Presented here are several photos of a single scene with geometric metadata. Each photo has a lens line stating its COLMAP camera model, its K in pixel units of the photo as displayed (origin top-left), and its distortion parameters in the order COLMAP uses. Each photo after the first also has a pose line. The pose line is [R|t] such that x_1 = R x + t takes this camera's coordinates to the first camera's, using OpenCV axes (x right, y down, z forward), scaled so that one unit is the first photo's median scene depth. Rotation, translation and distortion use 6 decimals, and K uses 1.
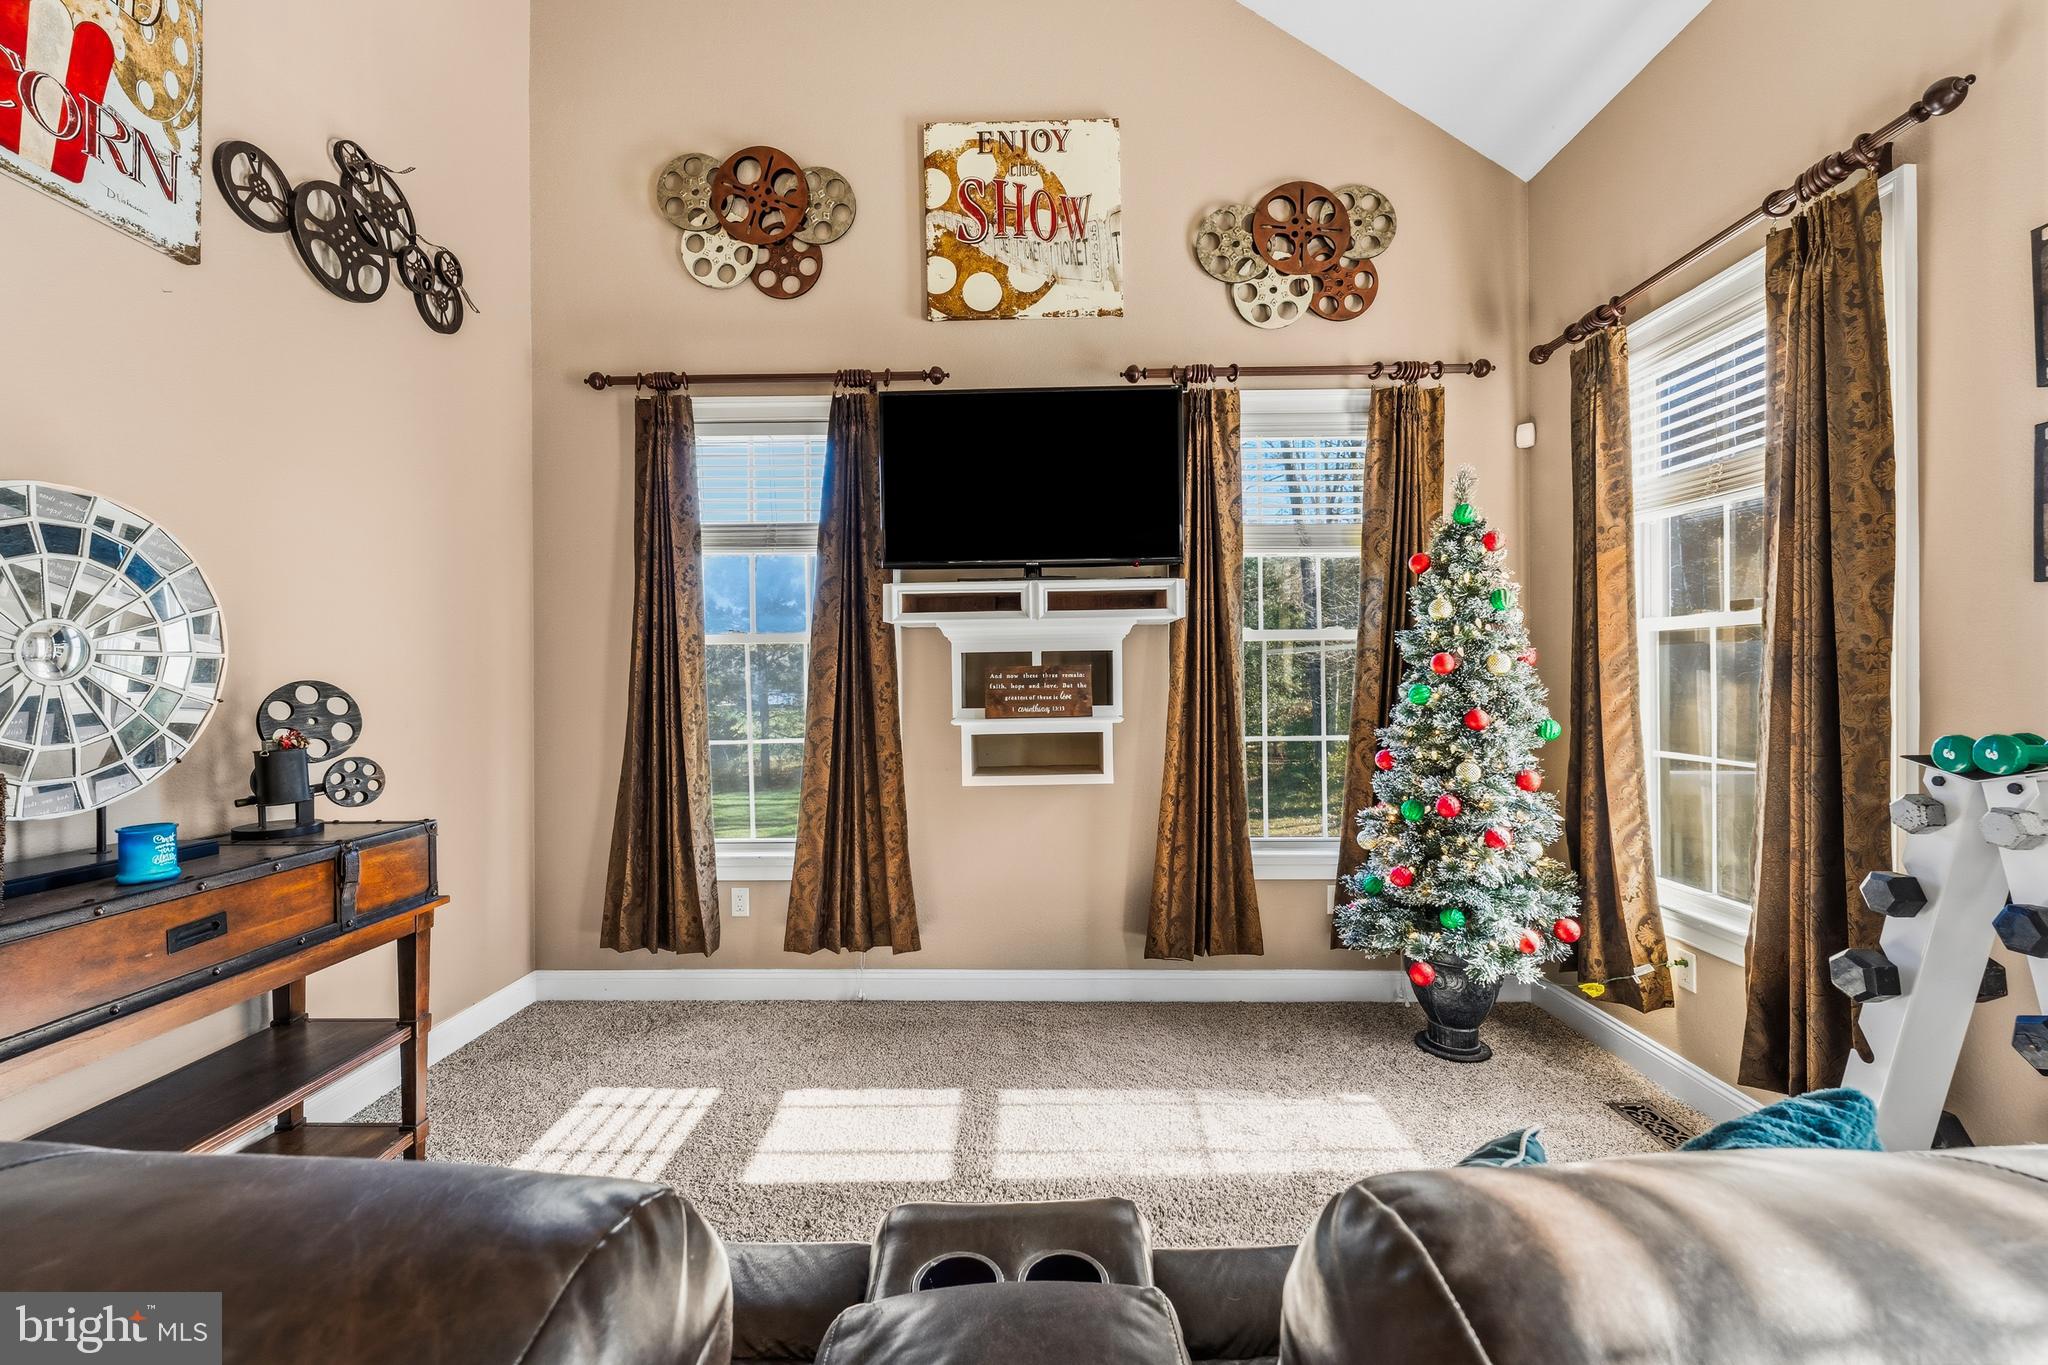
lens RADIAL K [[819.9, 0, 1014.1], [0, 819.9, 681.0], [0, 0, 1]] dist [-0.007150, 0.000379]
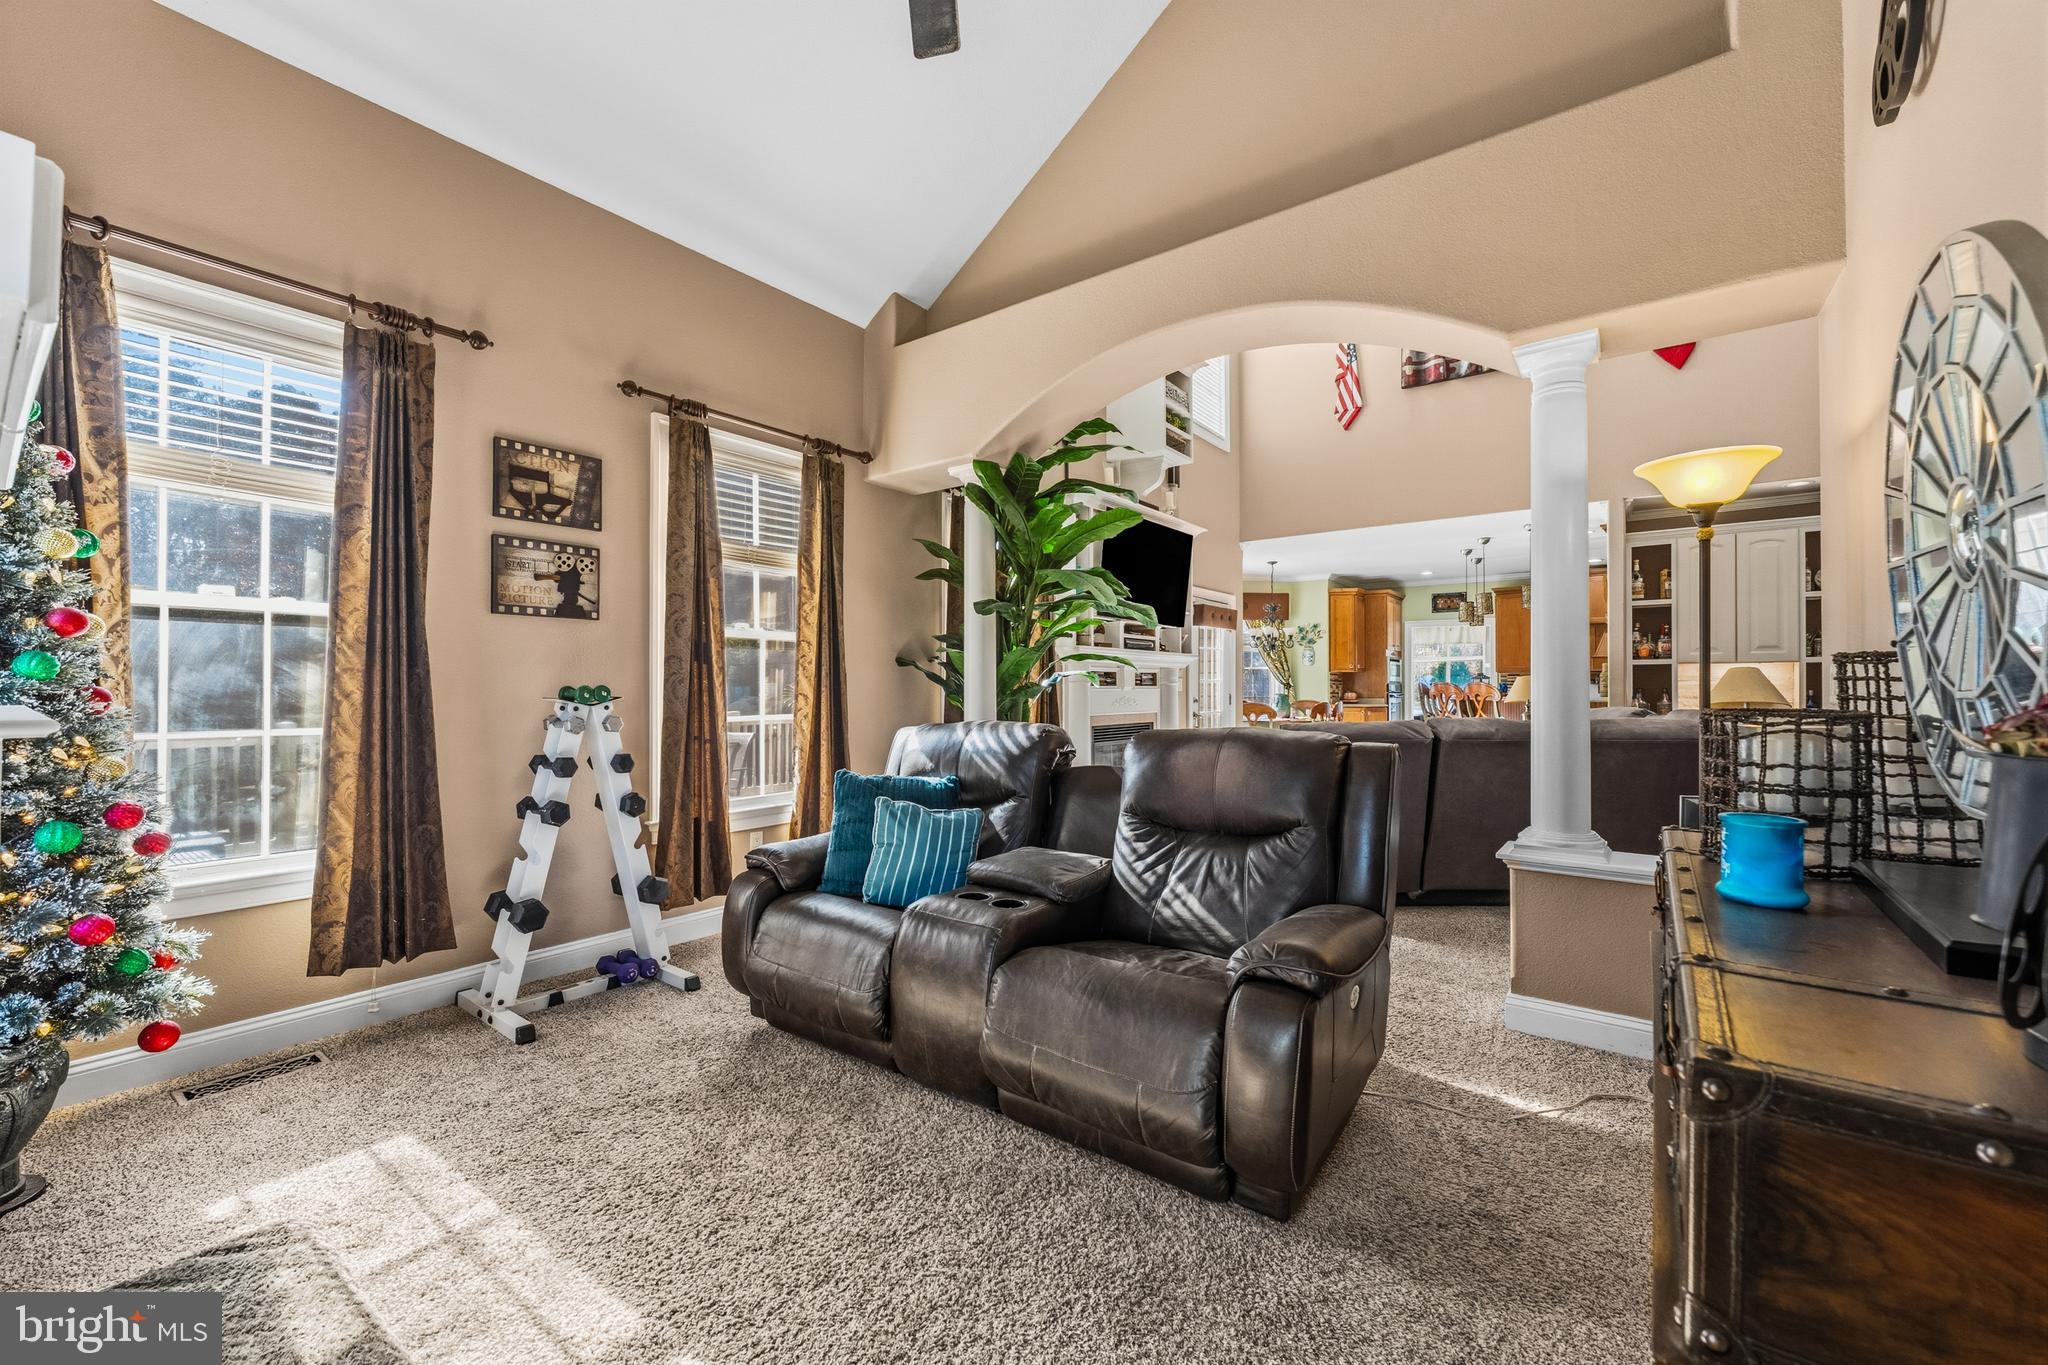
lens RADIAL K [[819.9, 0, 1022.5], [0, 819.9, 684.4], [0, 0, 1]] dist [-0.007150, 0.000379]
pose [[-0.807824, 0.006220, 0.589391, -0.463942], [0.002682, 0.999973, -0.006877, 0.032806], [-0.589418, -0.003975, -0.807818, 0.895690]]
